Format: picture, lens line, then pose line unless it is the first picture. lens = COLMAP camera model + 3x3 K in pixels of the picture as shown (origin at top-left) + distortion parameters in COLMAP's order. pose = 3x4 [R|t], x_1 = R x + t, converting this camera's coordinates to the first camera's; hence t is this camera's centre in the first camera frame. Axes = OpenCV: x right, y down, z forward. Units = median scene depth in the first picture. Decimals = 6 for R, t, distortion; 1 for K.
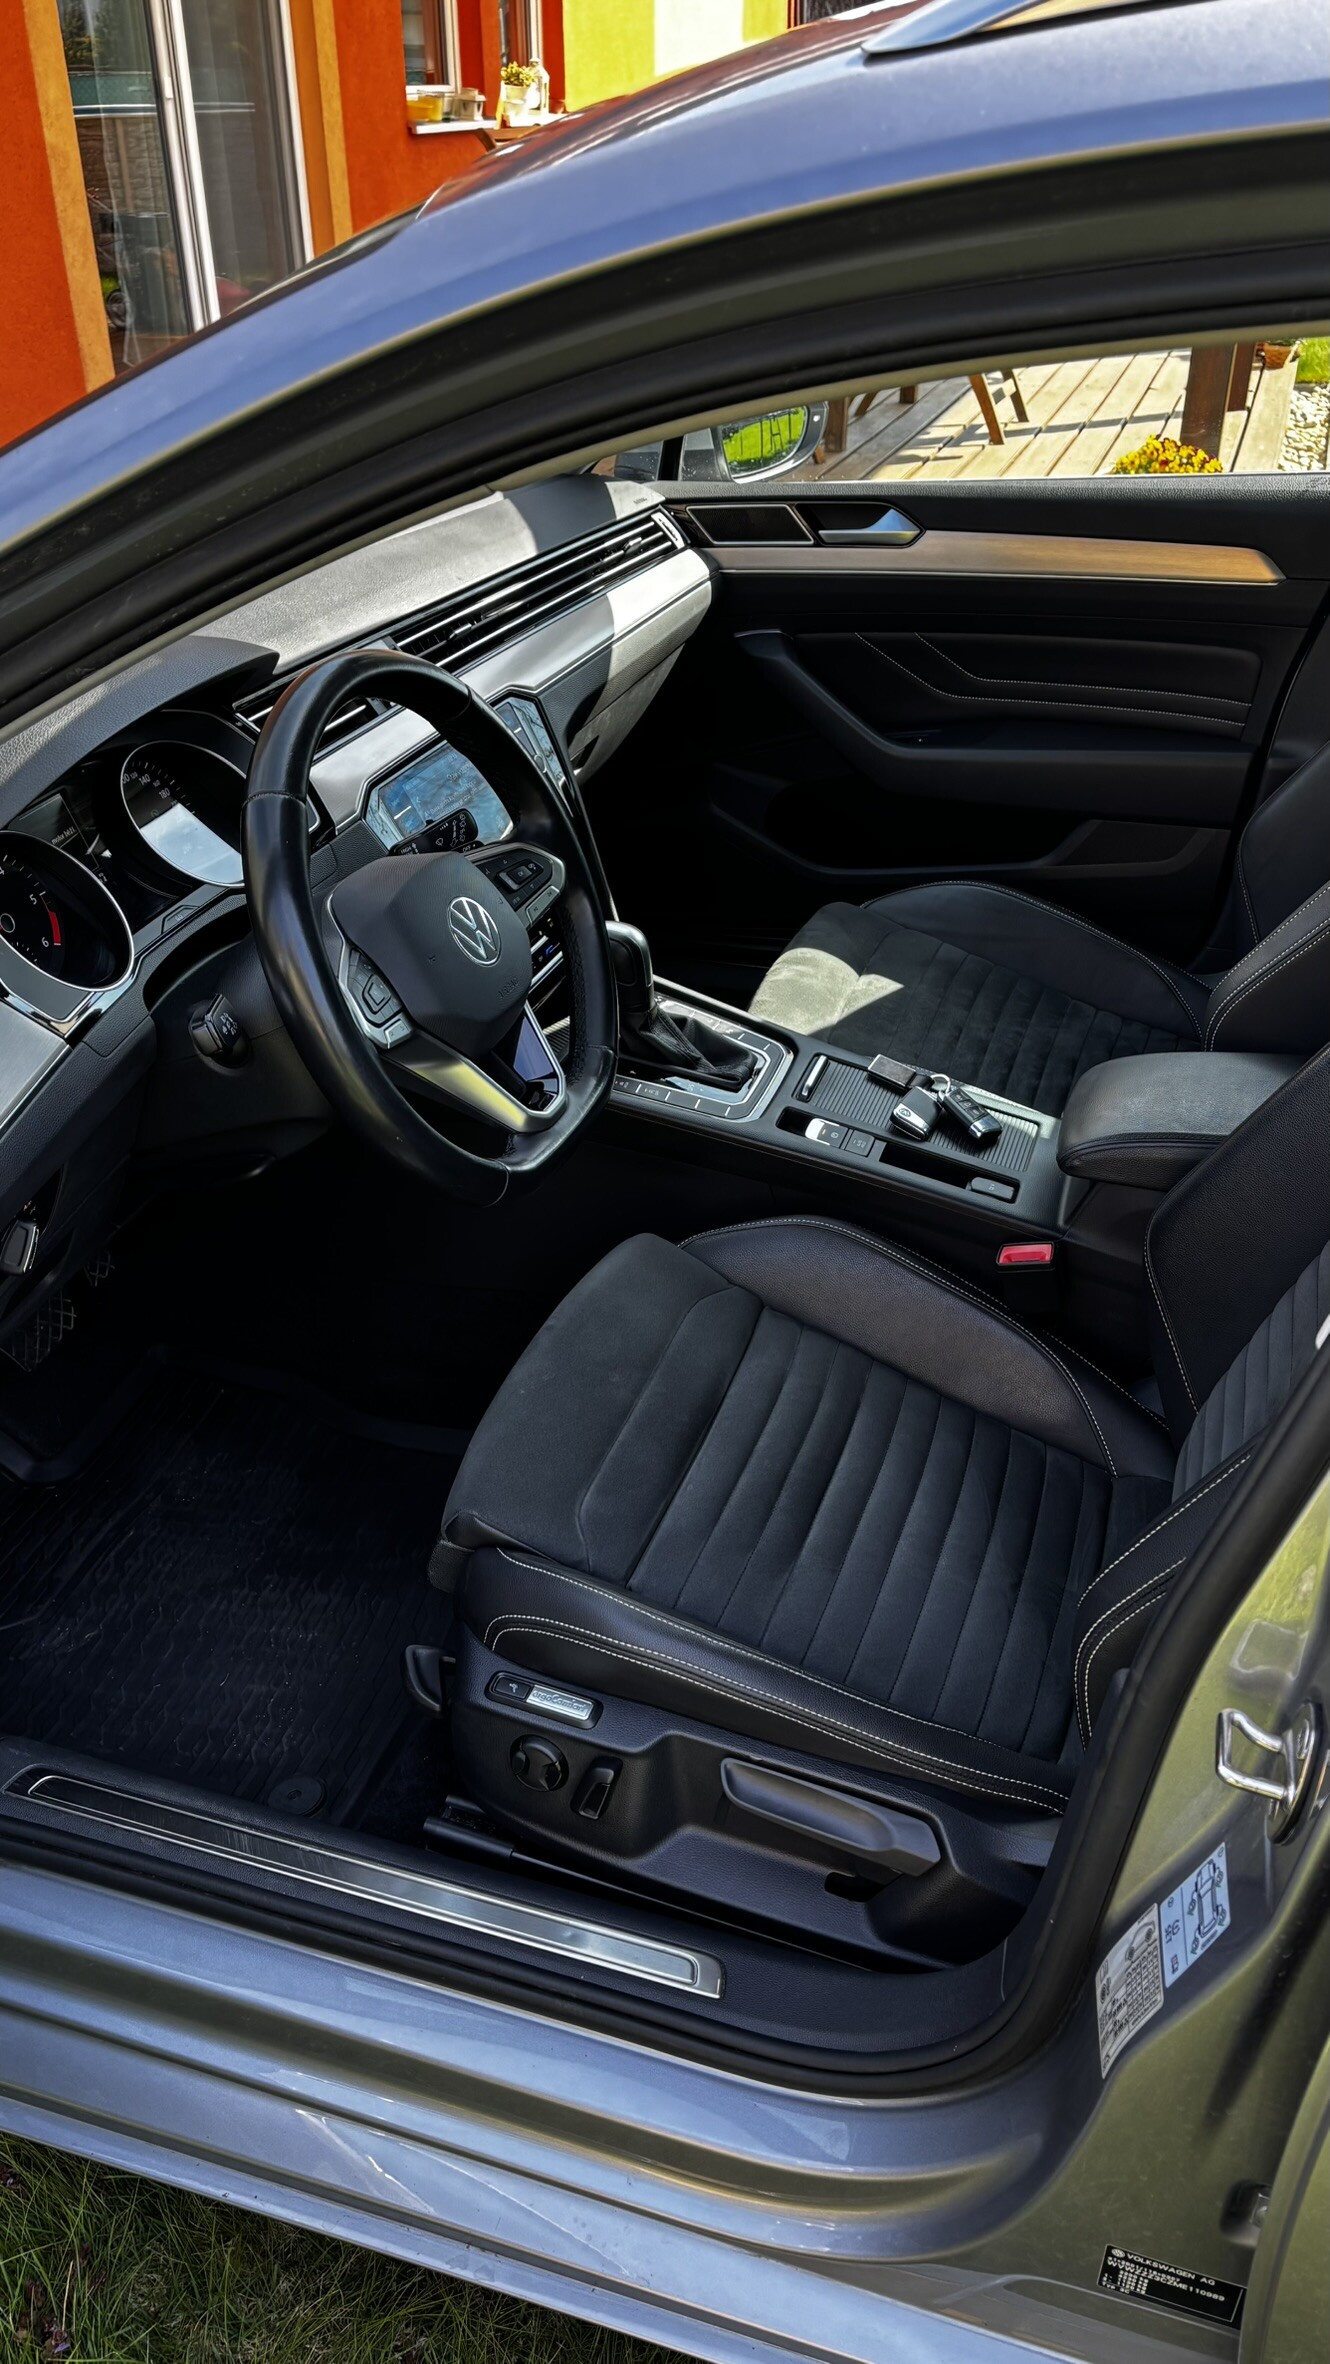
lens RADIAL K [[1798.7, 0, 680.6], [0, 1798.7, 1183.9], [0, 0, 1]] dist [0.038449, -0.037706]
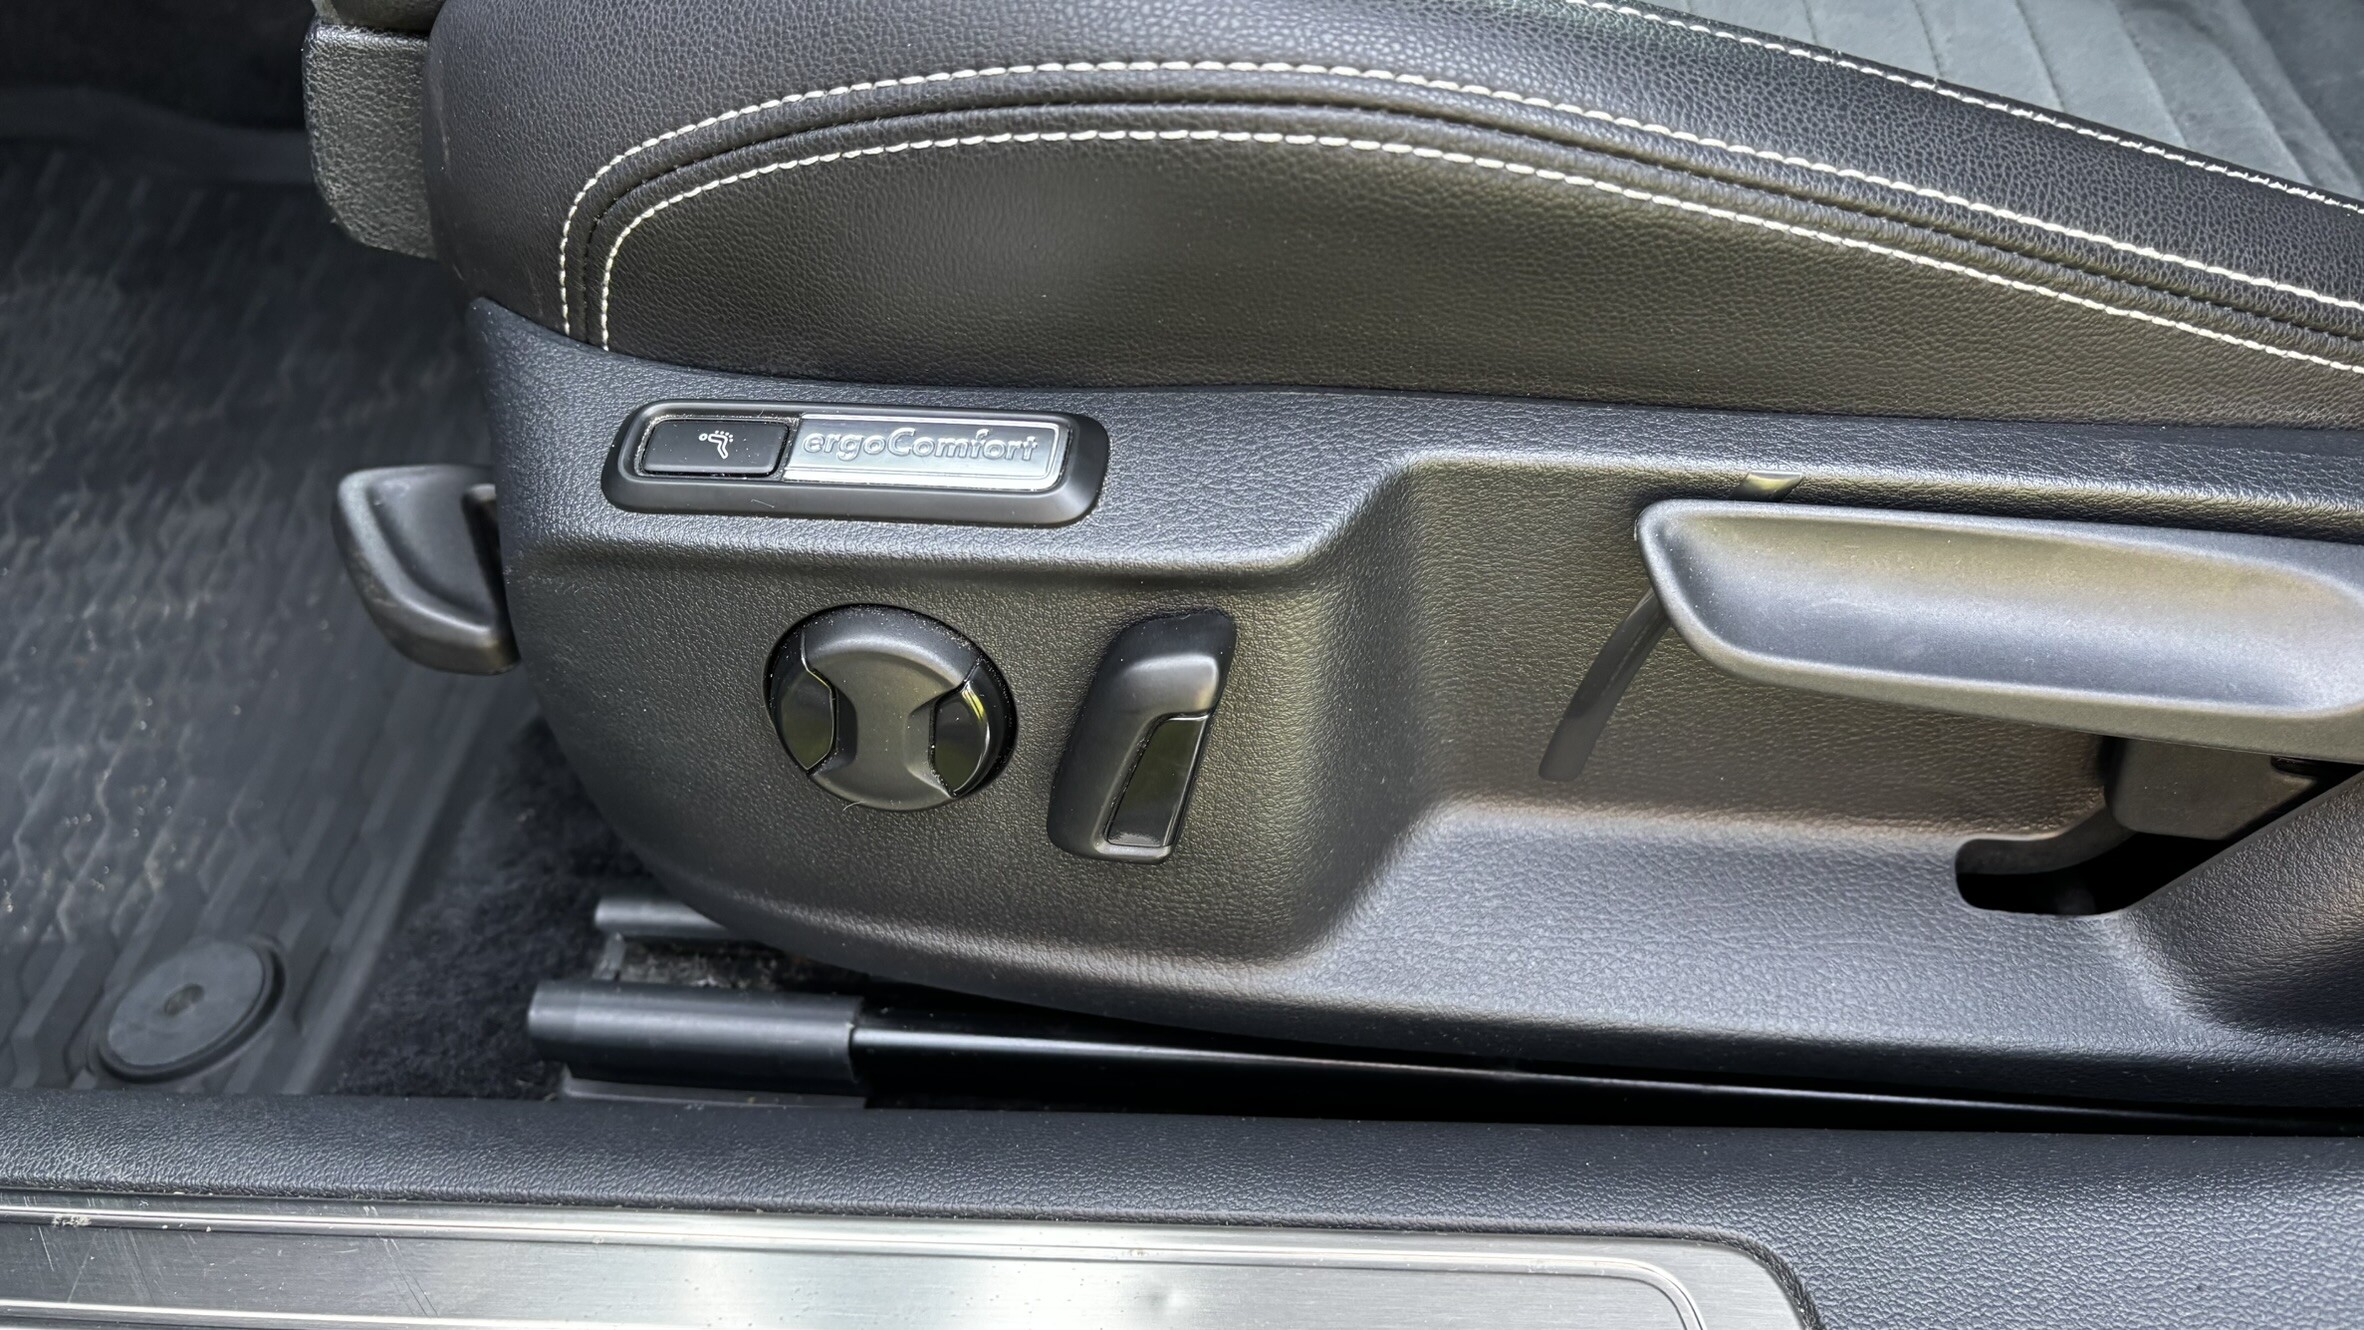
lens RADIAL K [[1798.7, 0, 1178.4], [0, 1798.7, 671.2], [0, 0, 1]] dist [0.038449, -0.037706]
pose [[0.966603, -0.216458, 0.137203, -0.060776], [0.175480, 0.949193, 0.261227, 0.215277], [-0.186776, -0.228426, 0.955477, 0.630373]]
